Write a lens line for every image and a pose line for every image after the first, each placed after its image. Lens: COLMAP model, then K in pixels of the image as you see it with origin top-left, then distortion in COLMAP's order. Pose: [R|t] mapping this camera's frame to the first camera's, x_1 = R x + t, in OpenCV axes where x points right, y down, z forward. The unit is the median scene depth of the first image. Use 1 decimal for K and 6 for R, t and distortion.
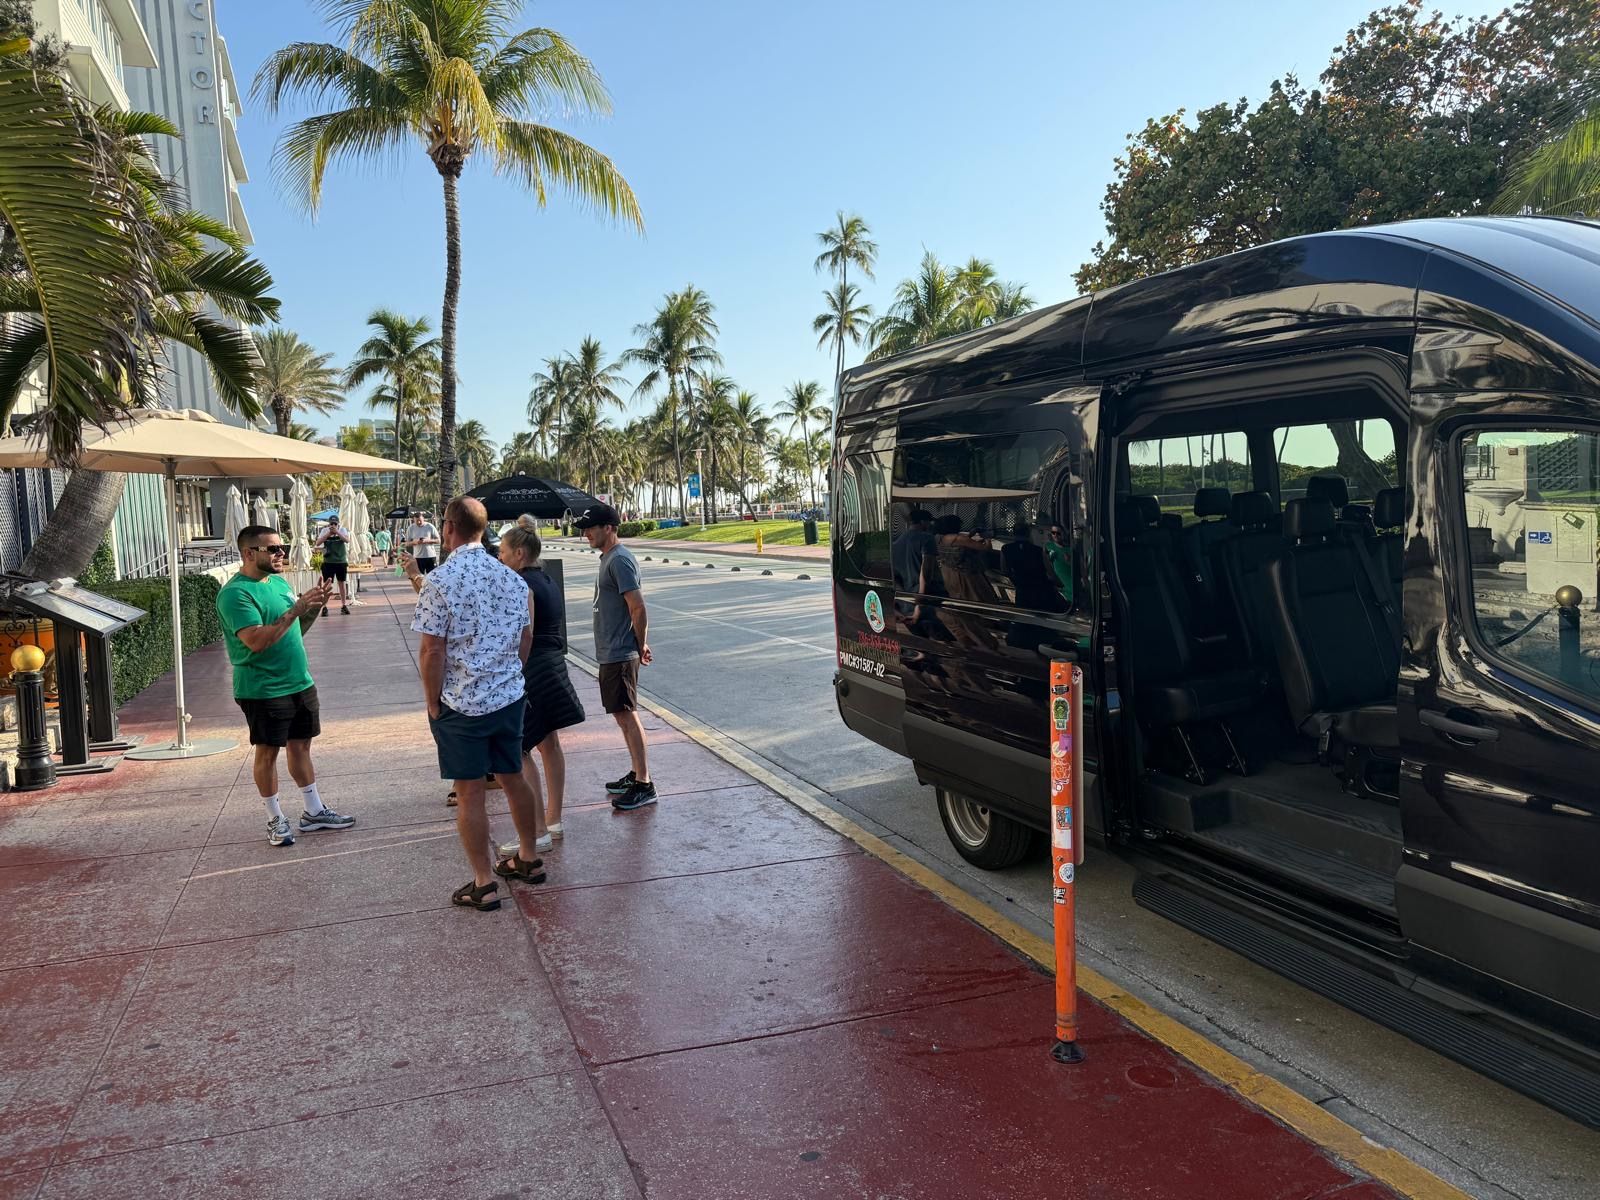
lens RADIAL K [[1127.9, 0, 804.0], [0, 1127.9, 601.1], [0, 0, 1]] dist [0.050133, -0.063518]
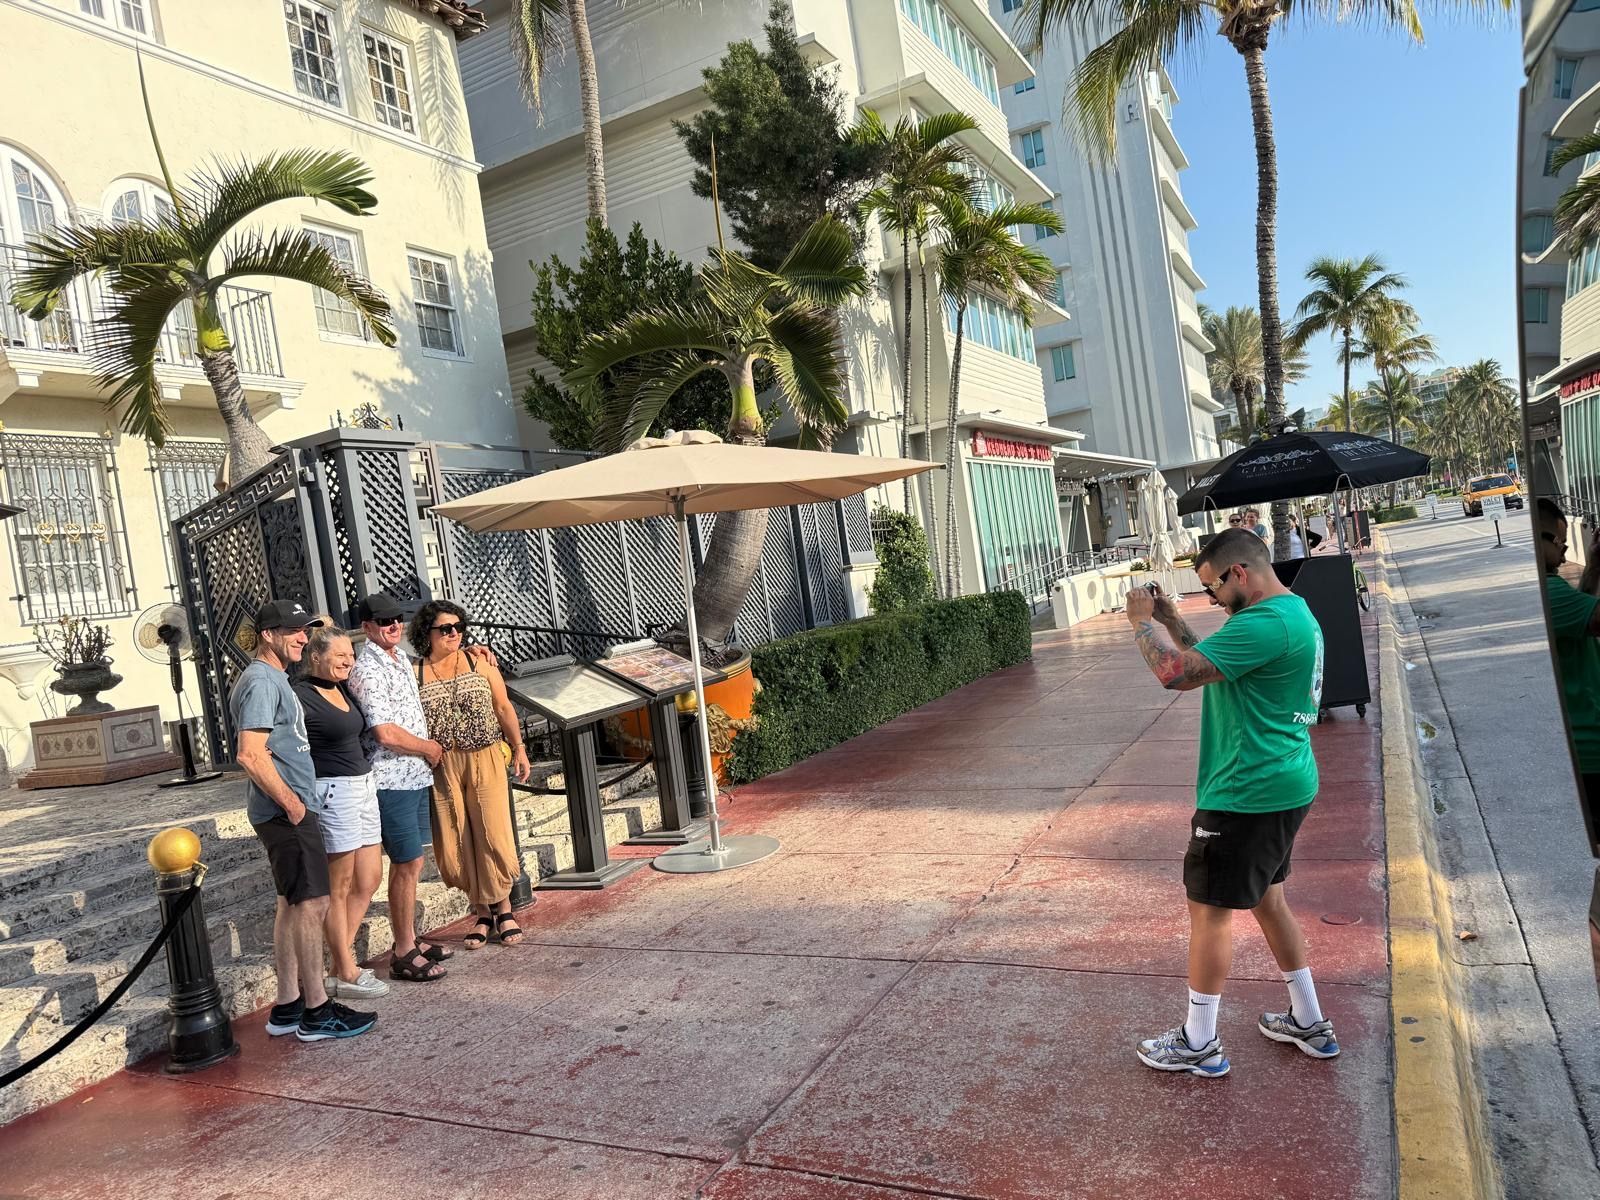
lens RADIAL K [[1127.9, 0, 804.0], [0, 1127.9, 601.1], [0, 0, 1]] dist [0.050133, -0.063518]
pose [[0.661540, -0.038387, -0.748927, 0.036368], [0.054906, 0.998488, -0.002680, -0.016312], [0.747898, -0.039347, 0.662647, 0.198737]]
